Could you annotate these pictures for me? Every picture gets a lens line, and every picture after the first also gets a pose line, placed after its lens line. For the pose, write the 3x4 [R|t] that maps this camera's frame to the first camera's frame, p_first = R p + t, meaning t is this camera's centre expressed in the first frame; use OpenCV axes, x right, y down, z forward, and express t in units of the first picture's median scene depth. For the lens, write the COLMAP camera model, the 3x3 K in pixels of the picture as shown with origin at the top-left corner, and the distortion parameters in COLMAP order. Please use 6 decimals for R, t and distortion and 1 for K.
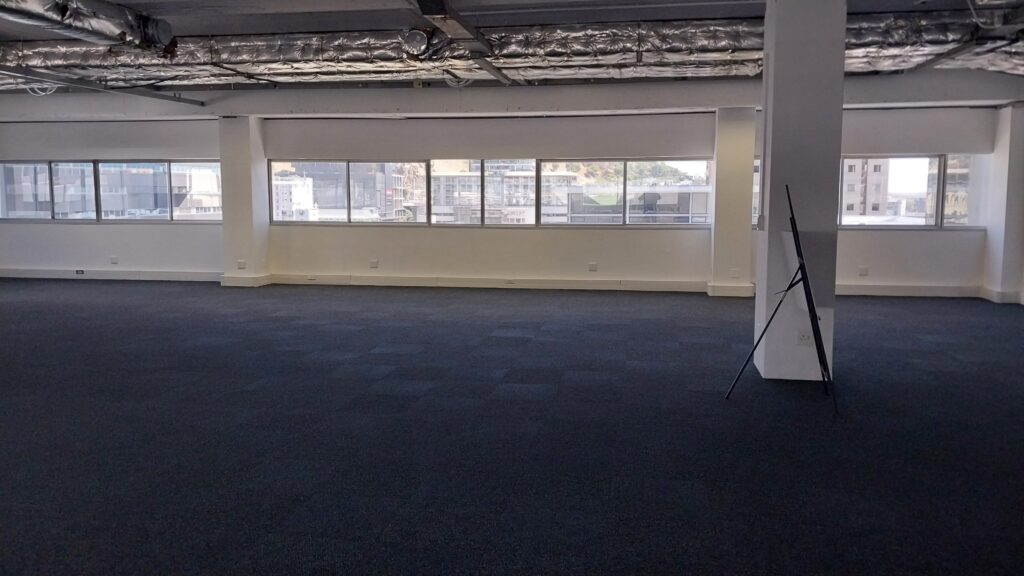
lens RADIAL K [[797.0, 0, 528.3], [0, 797.0, 286.7], [0, 0, 1]] dist [-0.000310, -0.001037]
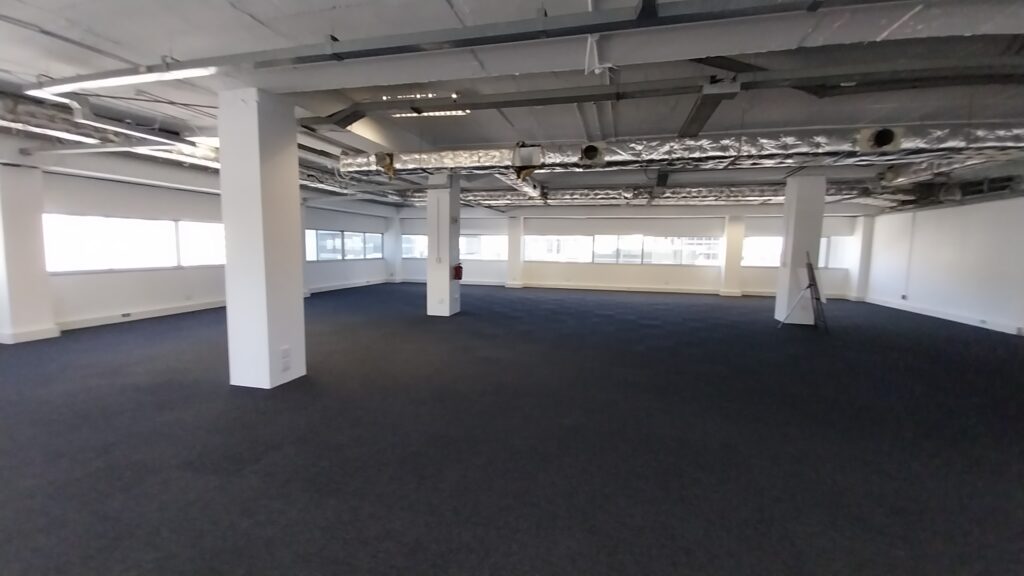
lens RADIAL K [[399.6, 0, 515.8], [0, 399.6, 284.9], [0, 0, 1]] dist [0.018730, -0.015708]
pose [[0.996827, 0.020920, -0.076794, -0.388815], [-0.022778, 0.999467, -0.023401, 0.030470], [0.076263, 0.025076, 0.996772, -0.305464]]
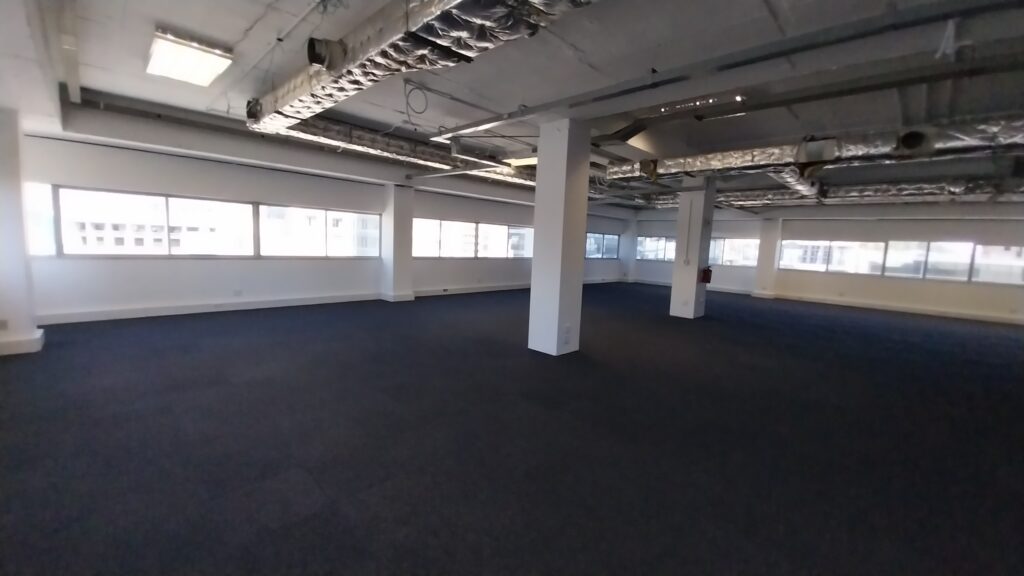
lens RADIAL K [[399.6, 0, 515.8], [0, 399.6, 284.9], [0, 0, 1]] dist [0.018730, -0.015708]
pose [[0.818179, 0.096212, -0.566857, -0.437506], [-0.112054, 0.993678, 0.006921, 0.047578], [0.563939, 0.057856, 0.823787, -0.390249]]
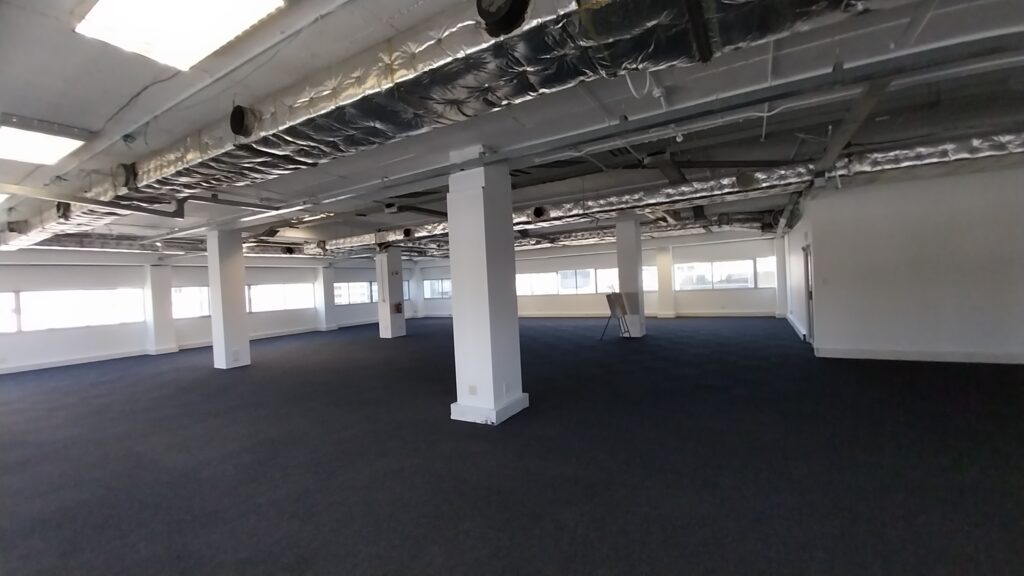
lens RADIAL K [[409.6, 0, 527.0], [0, 409.6, 287.8], [0, 0, 1]] dist [-0.000332, -0.005010]
pose [[0.935534, -0.042996, -0.350609, 0.415751], [0.009303, 0.995219, -0.097222, 0.056564], [0.353113, 0.087693, 0.931462, -0.569908]]
